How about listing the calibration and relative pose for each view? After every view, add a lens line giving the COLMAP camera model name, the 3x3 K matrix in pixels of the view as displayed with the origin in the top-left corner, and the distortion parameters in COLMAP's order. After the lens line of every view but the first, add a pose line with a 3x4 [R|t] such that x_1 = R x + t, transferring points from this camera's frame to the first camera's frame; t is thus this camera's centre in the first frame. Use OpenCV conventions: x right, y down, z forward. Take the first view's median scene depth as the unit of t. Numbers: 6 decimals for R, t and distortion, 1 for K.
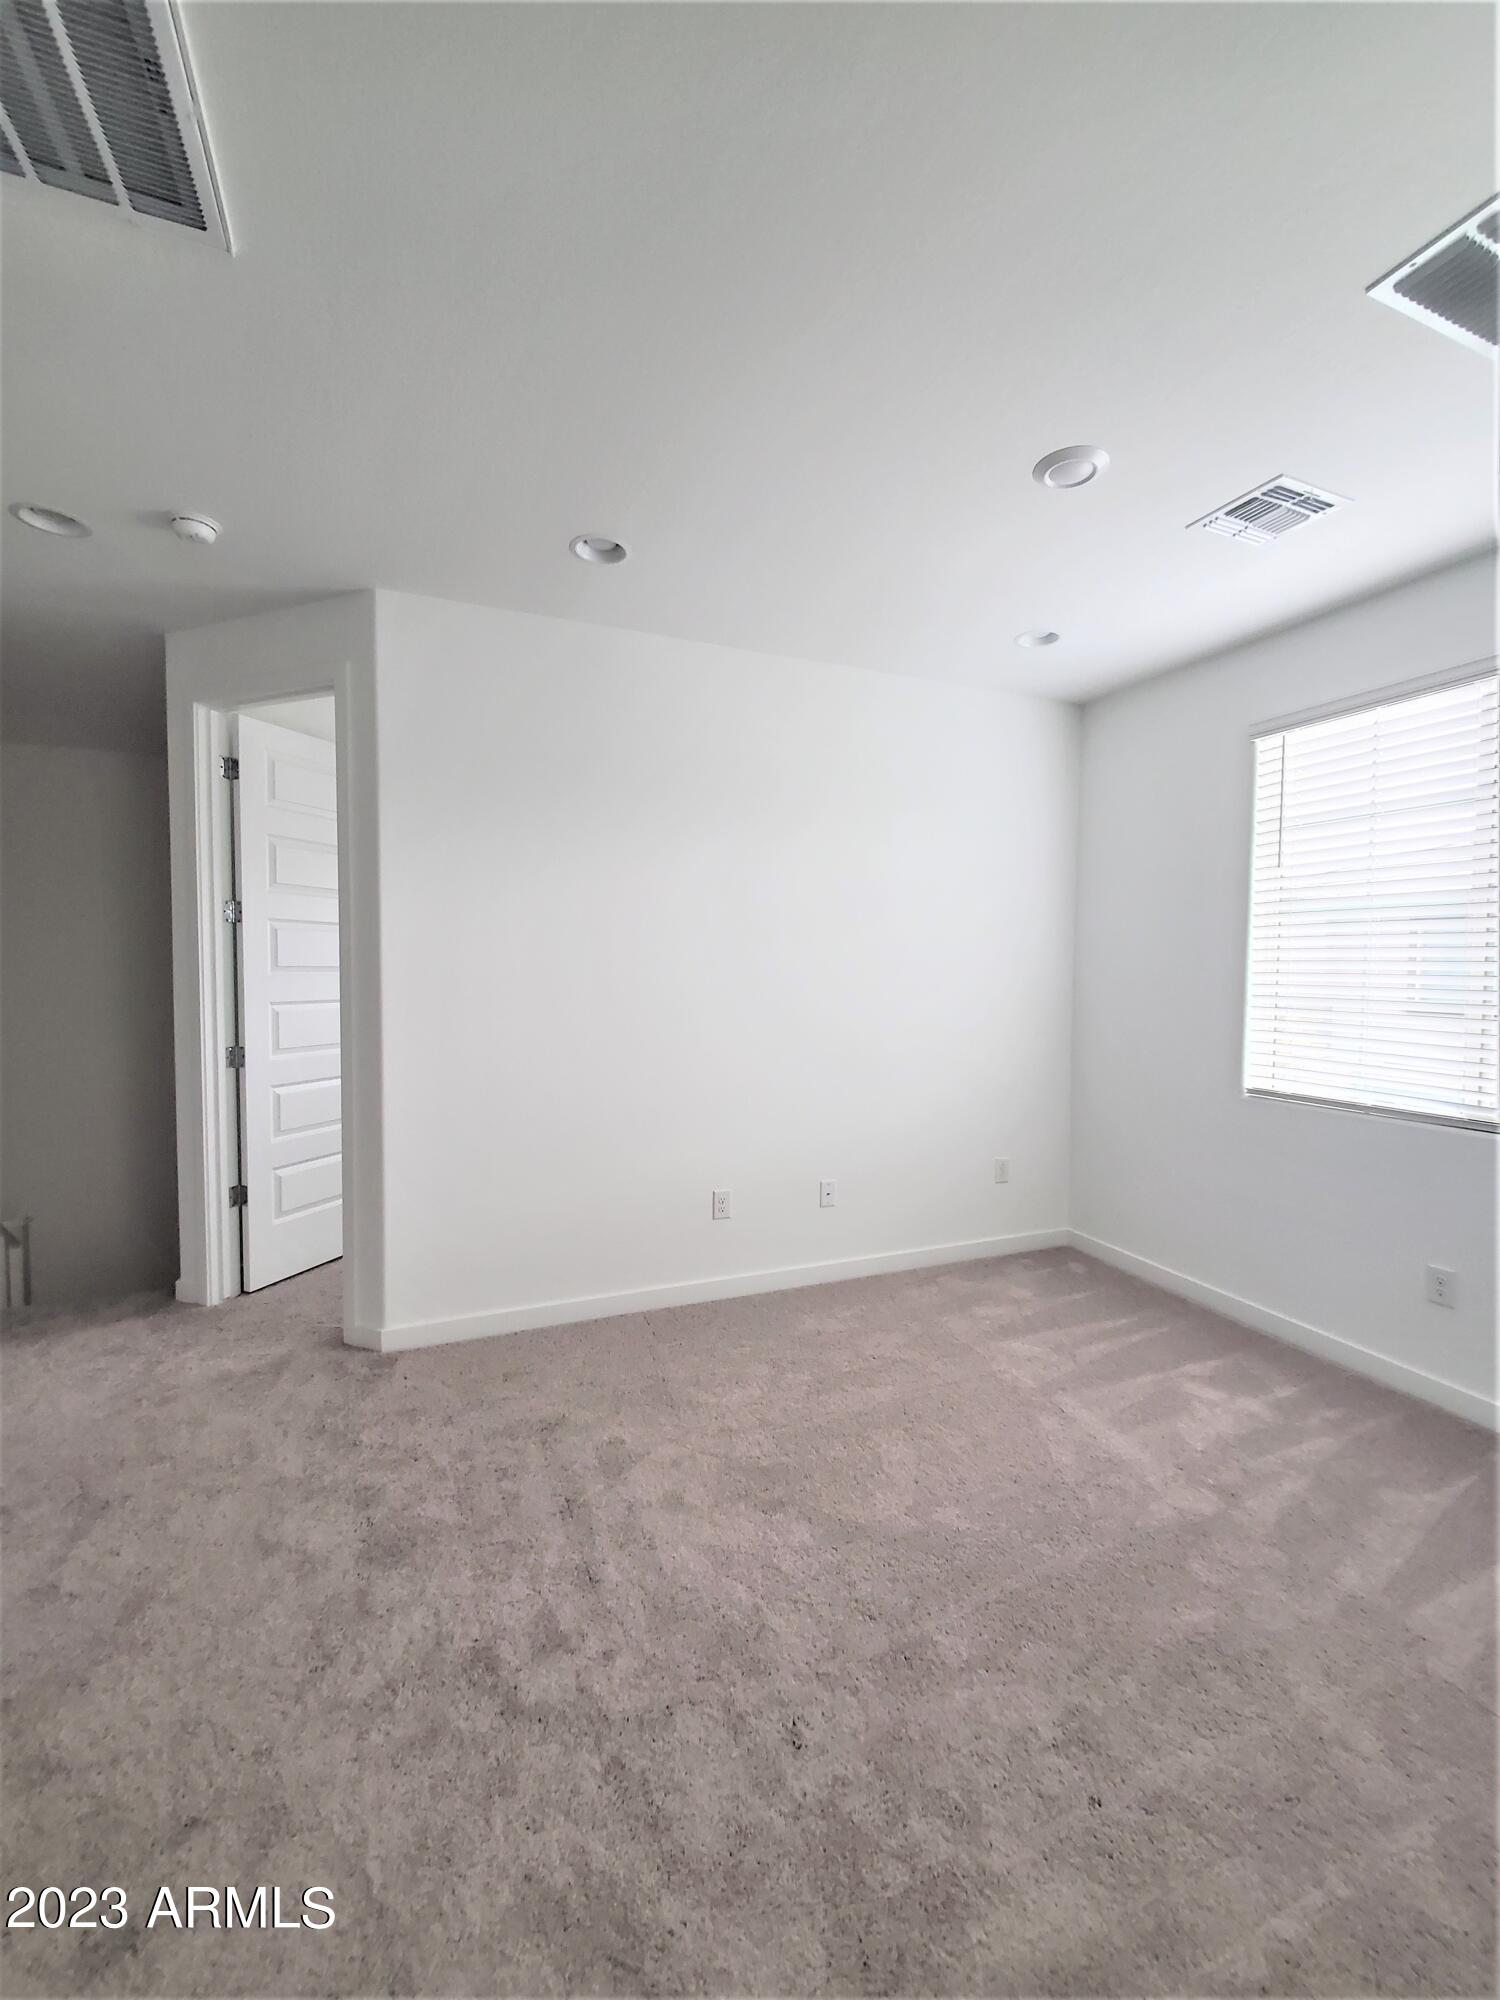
lens RADIAL K [[801.3, 0, 750.0], [0, 801.3, 1000.0], [0, 0, 1]] dist [0.000615, 0.000247]
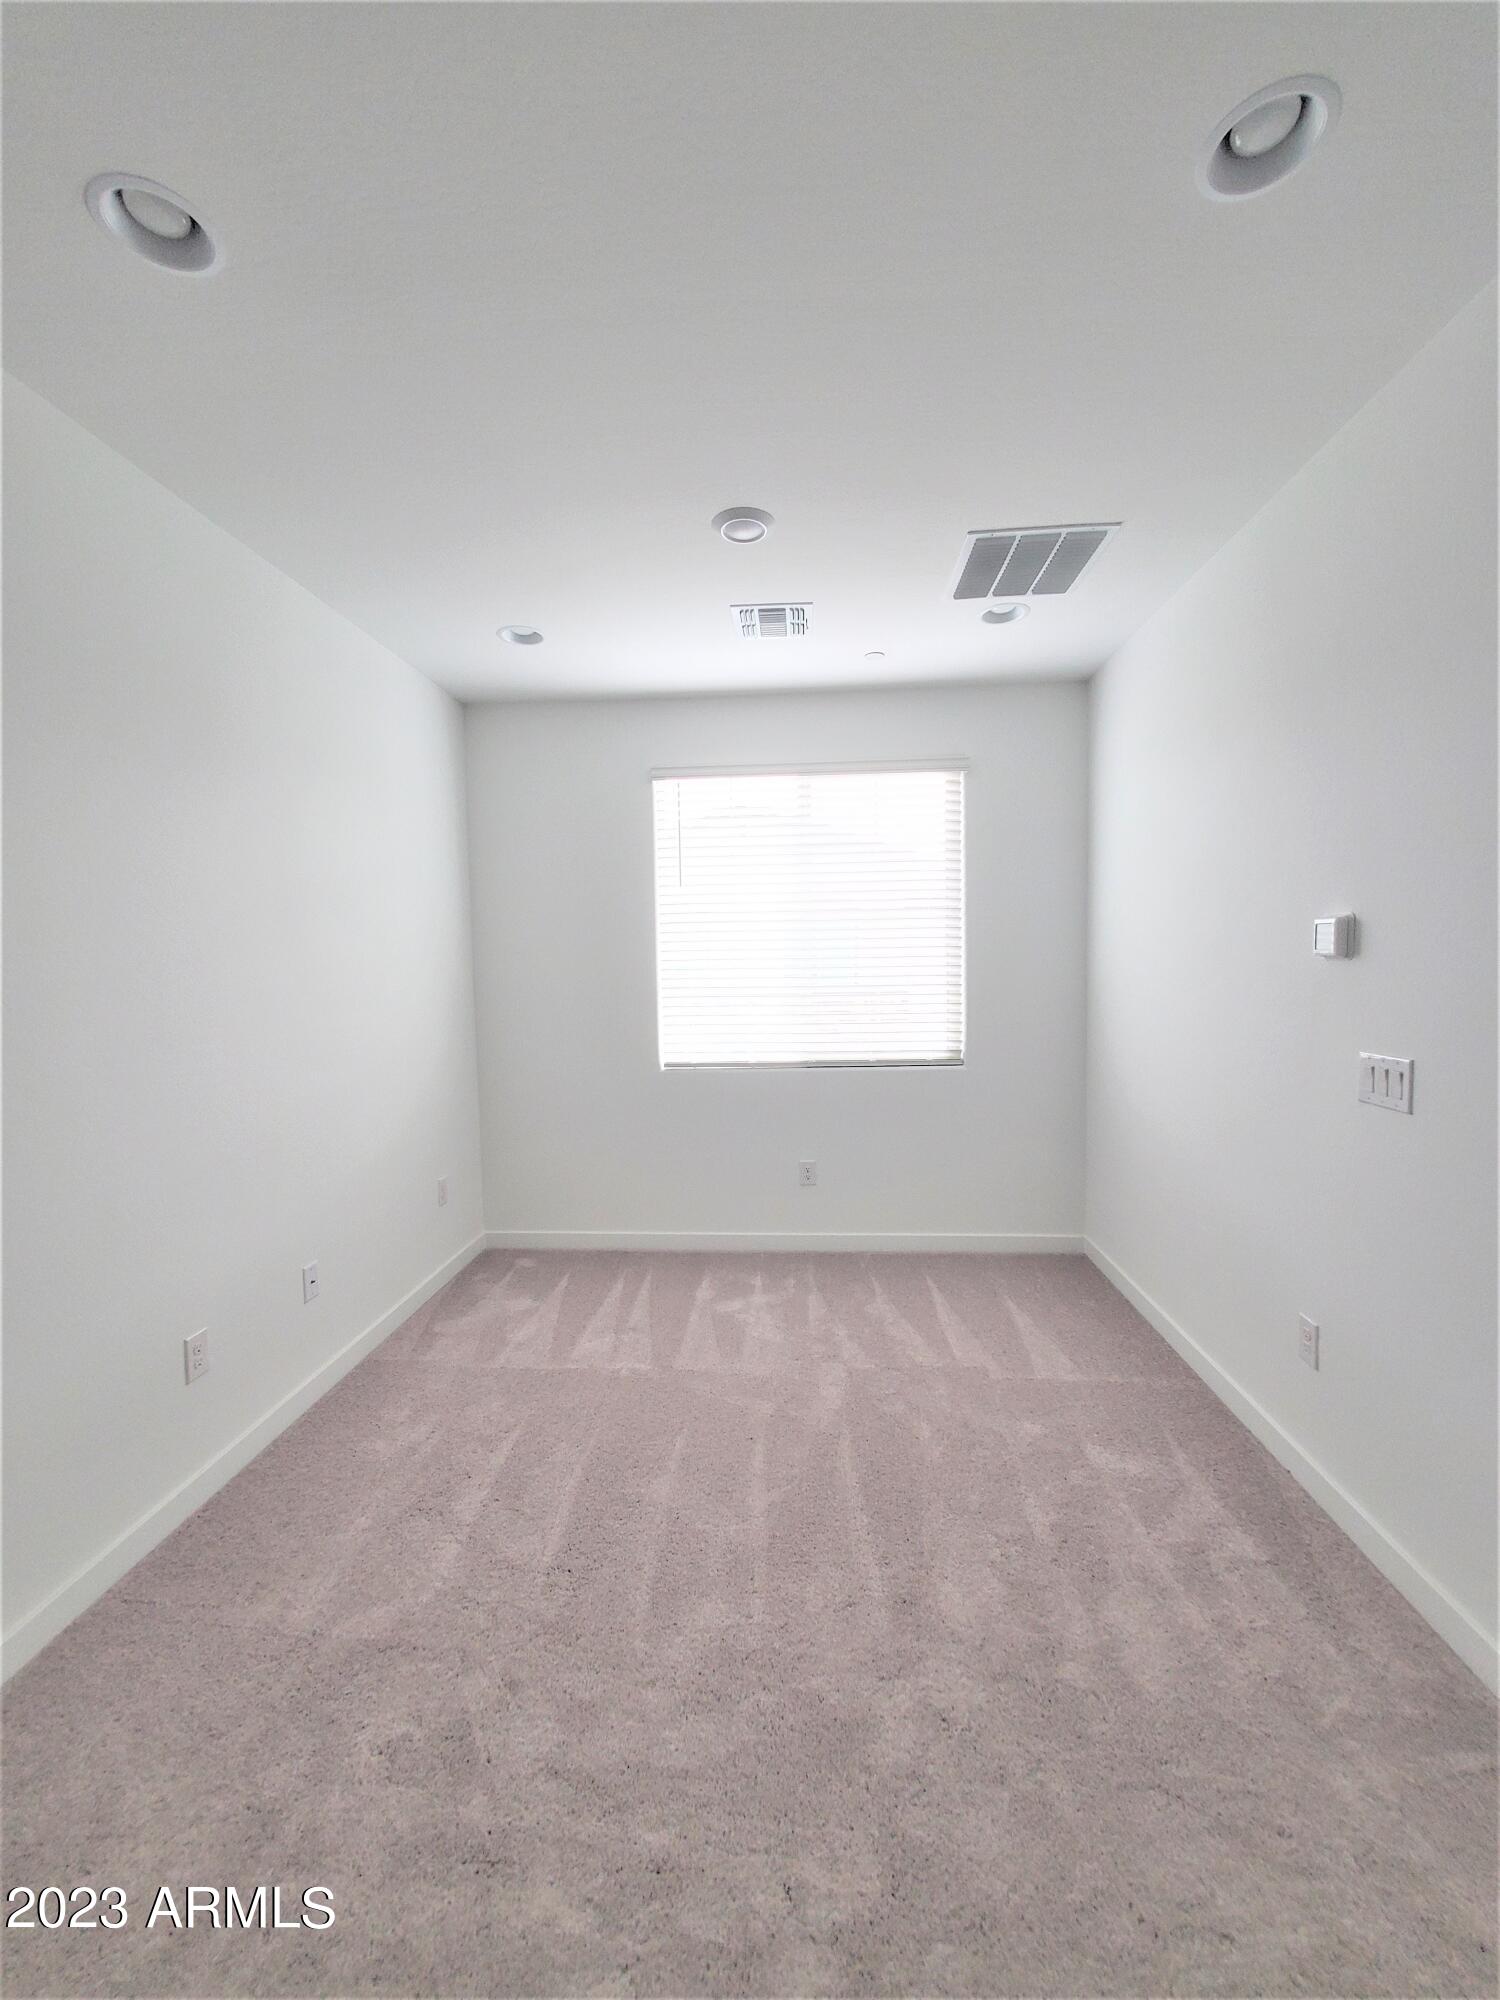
lens RADIAL K [[786.0, 0, 750.0], [0, 786.0, 1000.0], [0, 0, 1]] dist [-0.001006, -0.000031]
pose [[0.464824, -0.066556, 0.882898, -0.456458], [0.064886, 0.997050, 0.041000, -0.033738], [-0.883023, 0.038230, 0.467771, 0.372410]]
